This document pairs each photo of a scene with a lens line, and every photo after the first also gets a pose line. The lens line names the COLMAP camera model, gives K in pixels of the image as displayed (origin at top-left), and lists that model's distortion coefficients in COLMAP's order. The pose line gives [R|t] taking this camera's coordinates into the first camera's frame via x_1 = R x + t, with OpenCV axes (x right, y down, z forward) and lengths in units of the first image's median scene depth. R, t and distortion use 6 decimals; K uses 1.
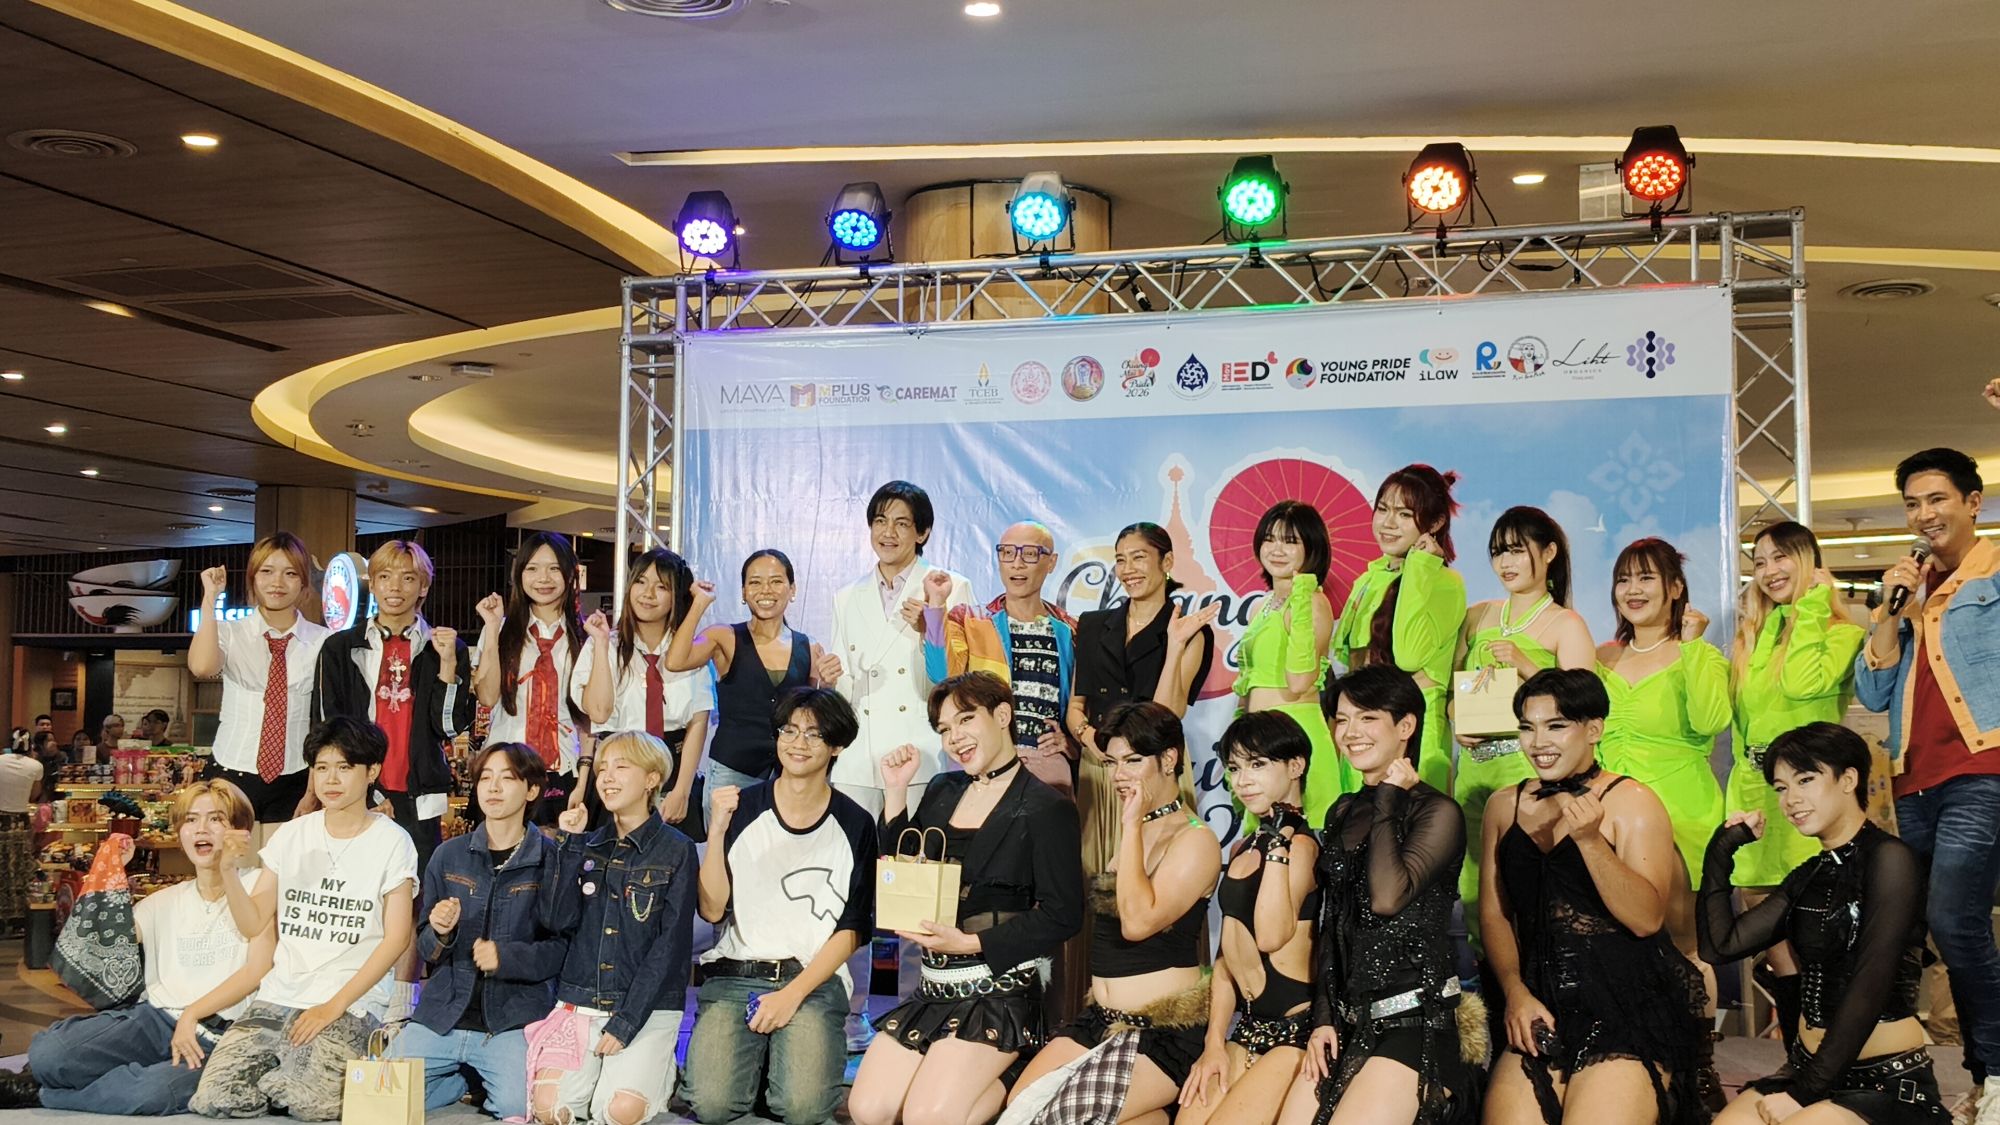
lens RADIAL K [[2426.9, 0, 1014.6], [0, 2426.9, 561.8], [0, 0, 1]] dist [0.273563, -1.065363]
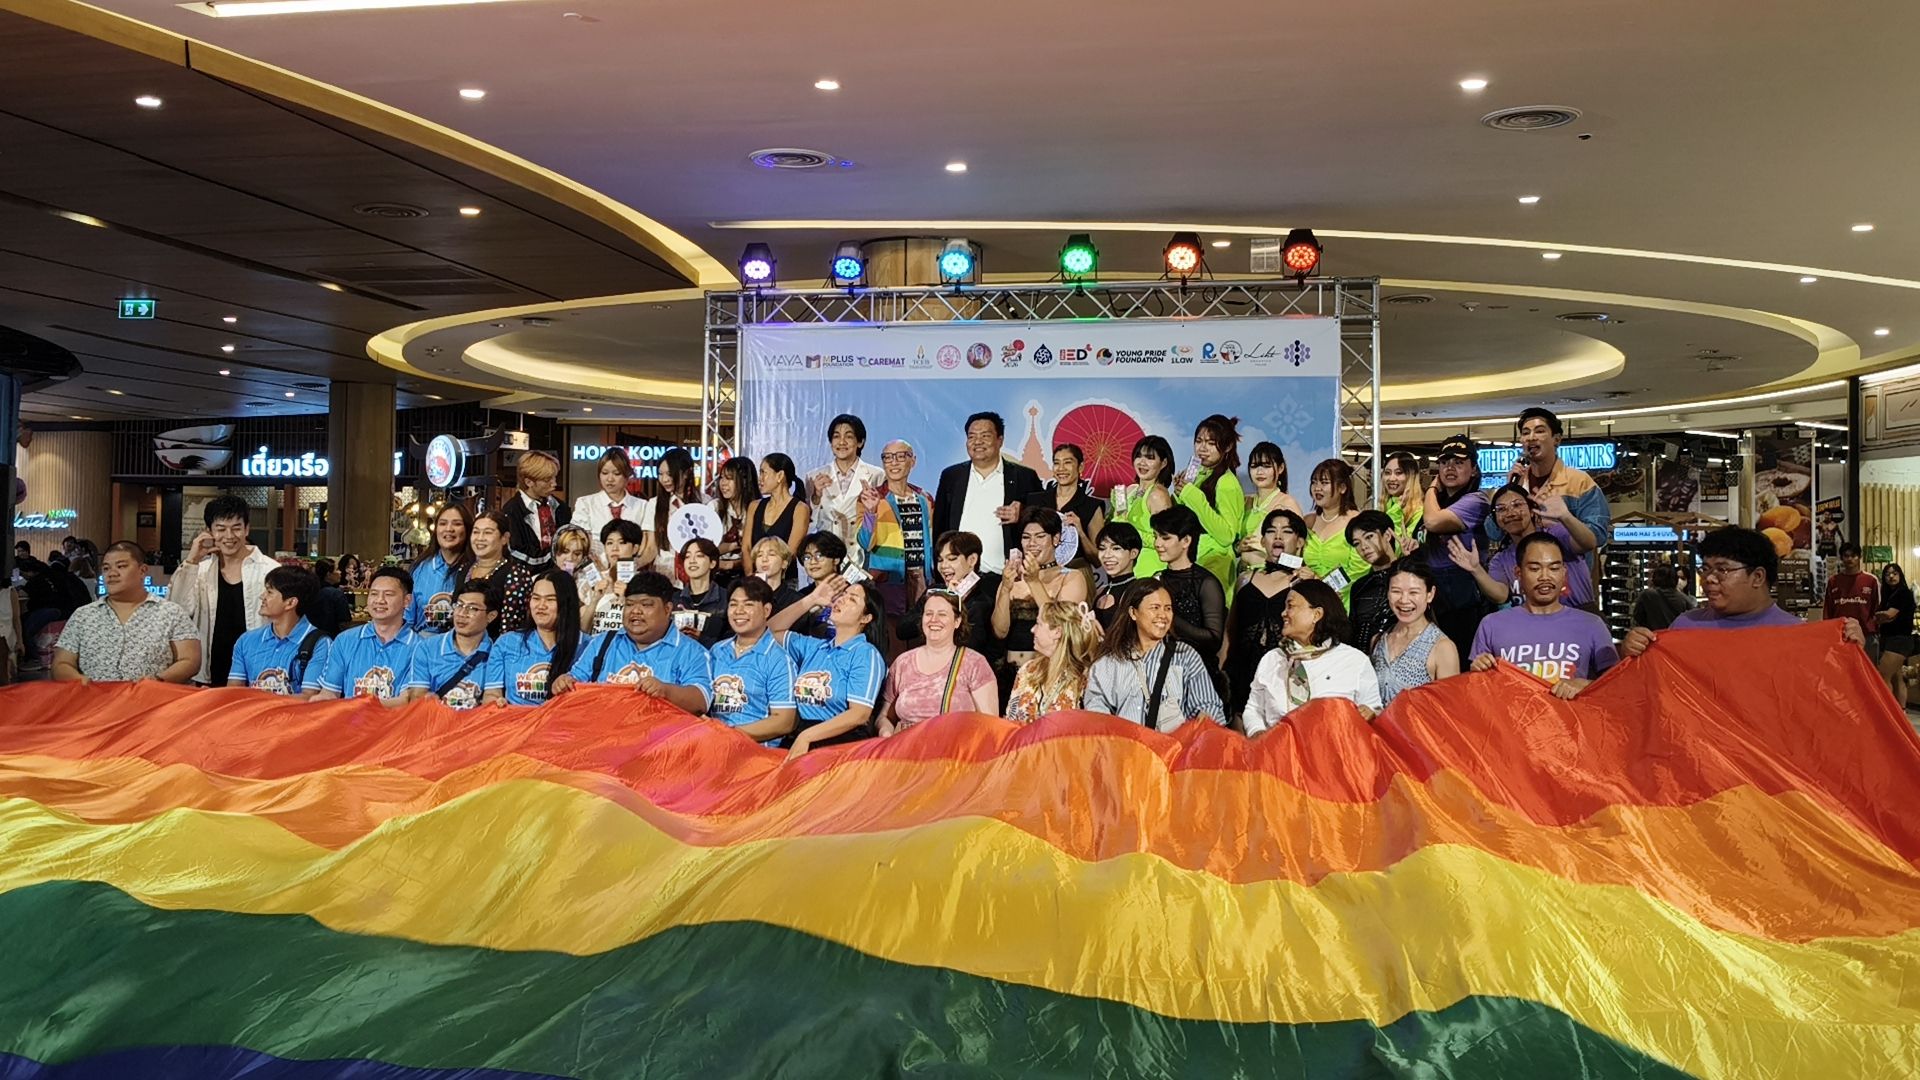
lens RADIAL K [[1764.4, 0, 899.3], [0, 1764.4, 493.6], [0, 0, 1]] dist [0.000357, -0.005208]
pose [[0.996615, 0.007801, 0.081837, -0.132453], [-0.011147, 0.999117, 0.040504, -0.027054], [-0.081448, -0.041279, 0.995822, -0.267315]]
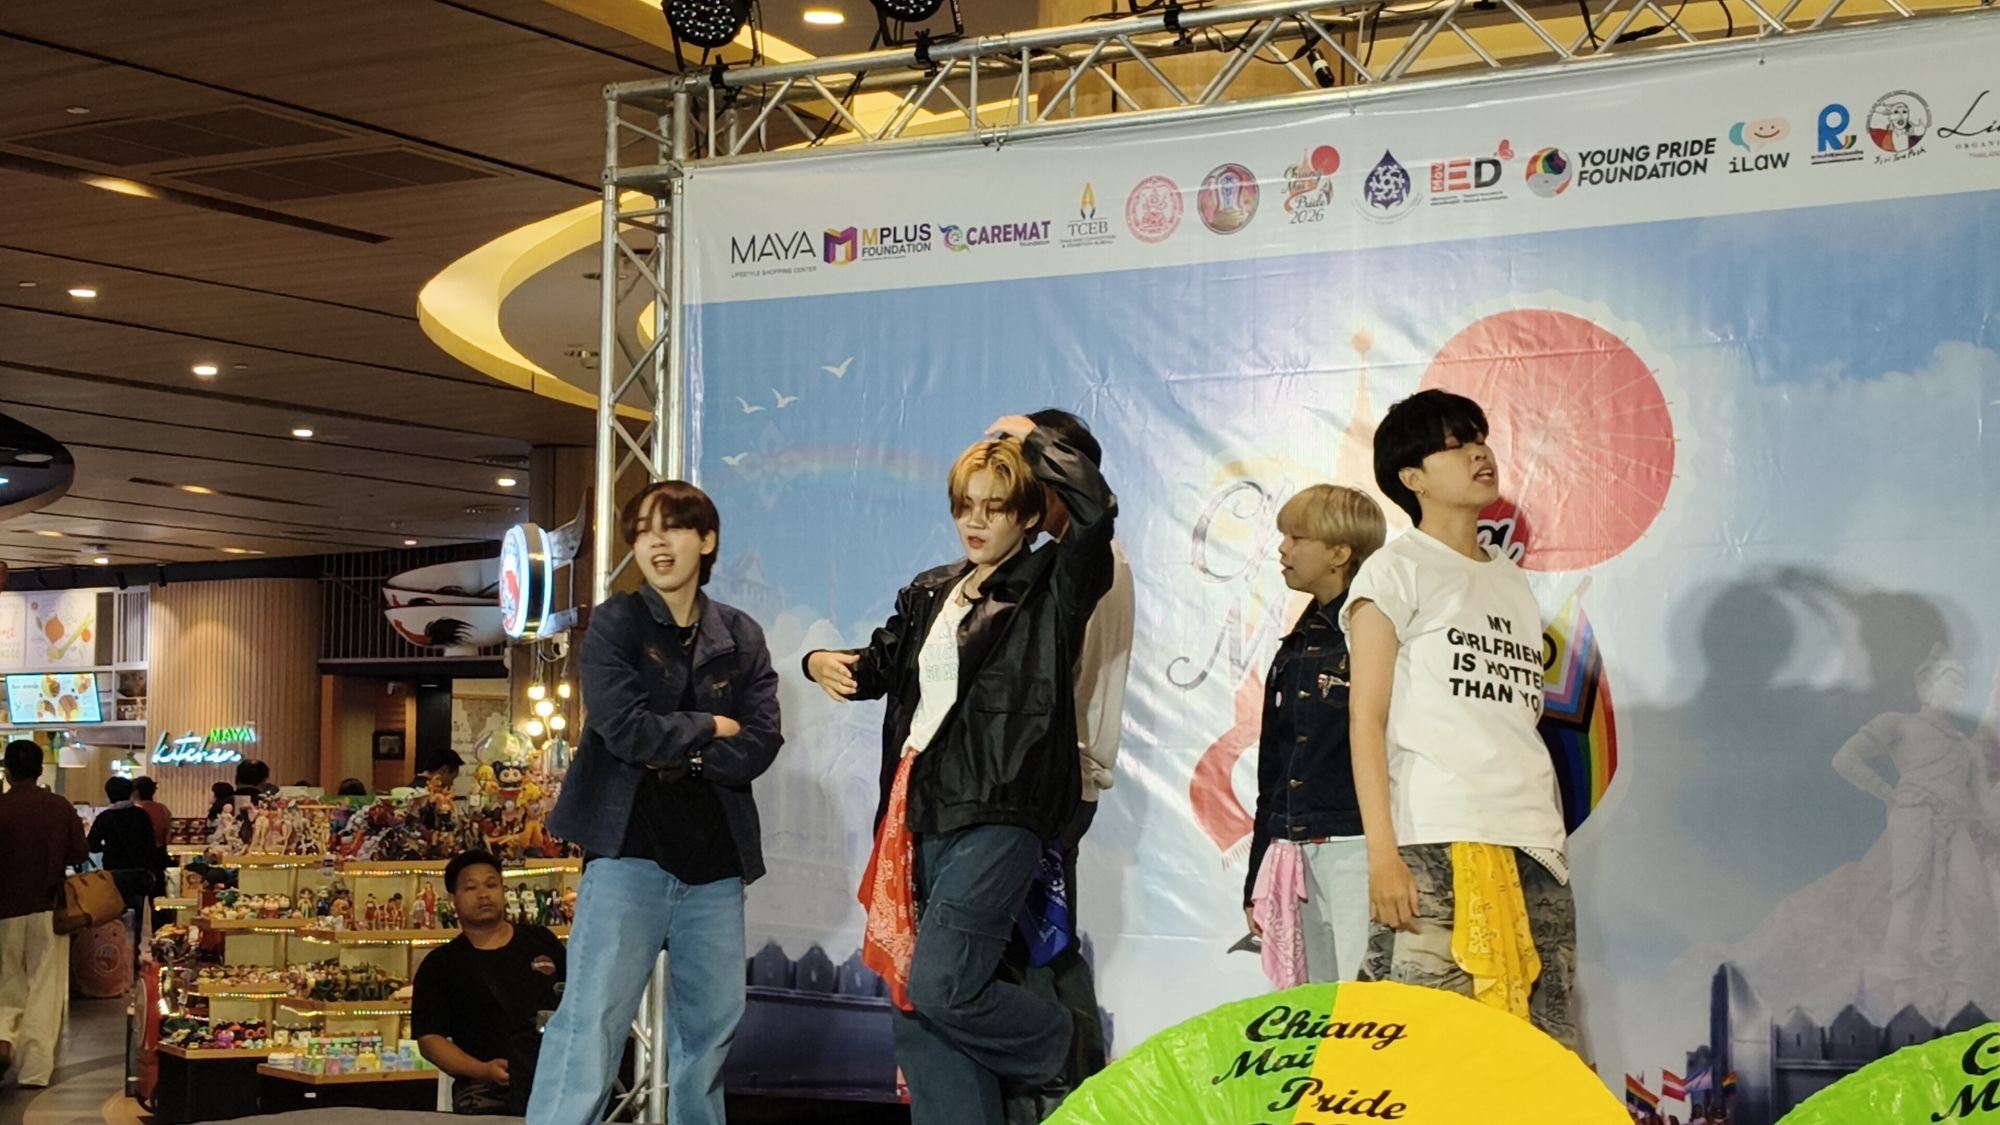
lens RADIAL K [[3392.3, 0, 1000.0], [0, 3392.3, 562.5], [0, 0, 1]] dist [0.318993, -1.475512]
pose [[0.972369, -0.016837, -0.232840, 0.176888], [0.016806, 0.999857, -0.002121, 0.021823], [0.232842, -0.001851, 0.972513, 0.105858]]
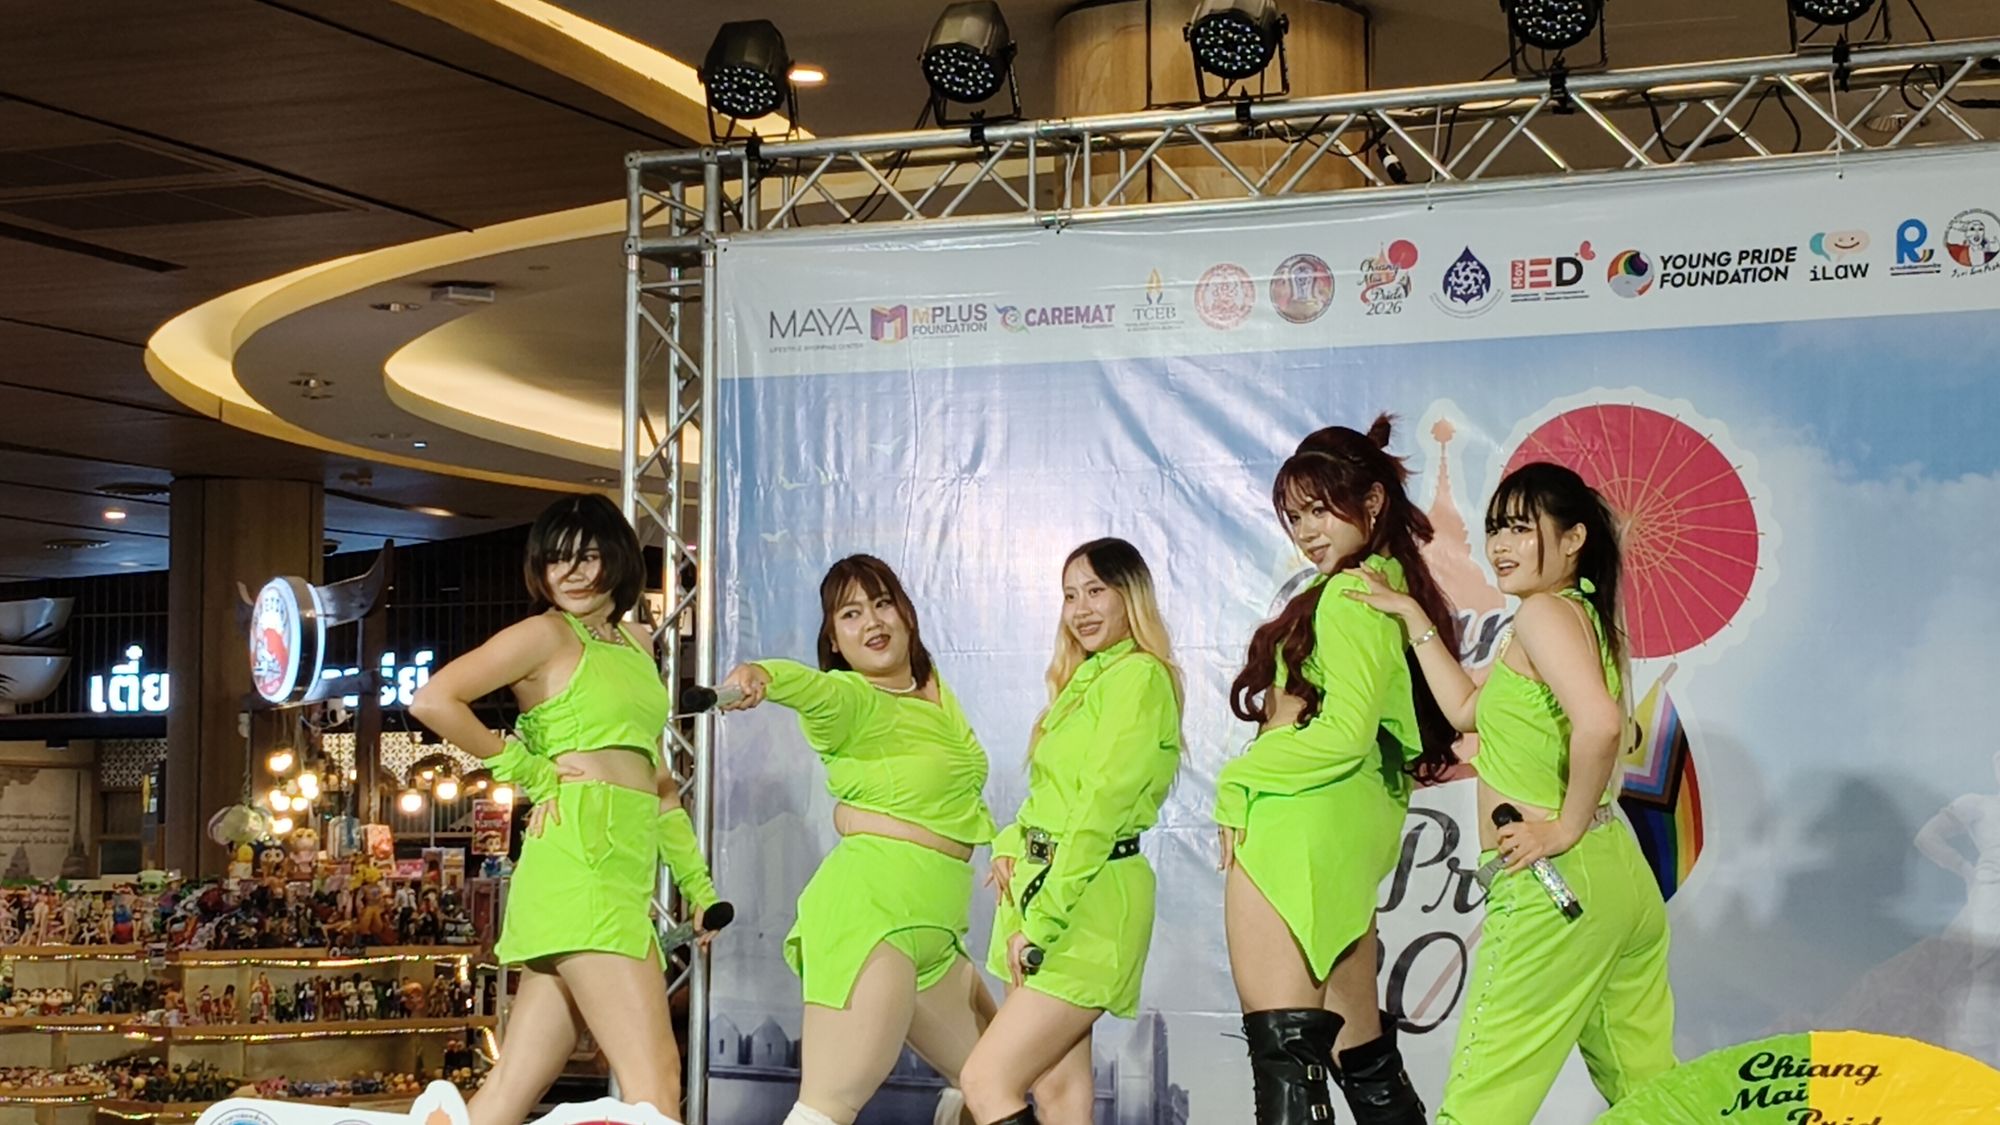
lens RADIAL K [[4061.6, 0, 1003.2], [0, 4061.6, 551.3], [0, 0, 1]] dist [0.355428, -1.906843]
pose [[0.993814, -0.014132, -0.110156, 0.067678], [0.013047, 0.999859, -0.010563, 0.006267], [0.110290, 0.009060, 0.993858, -0.103946]]
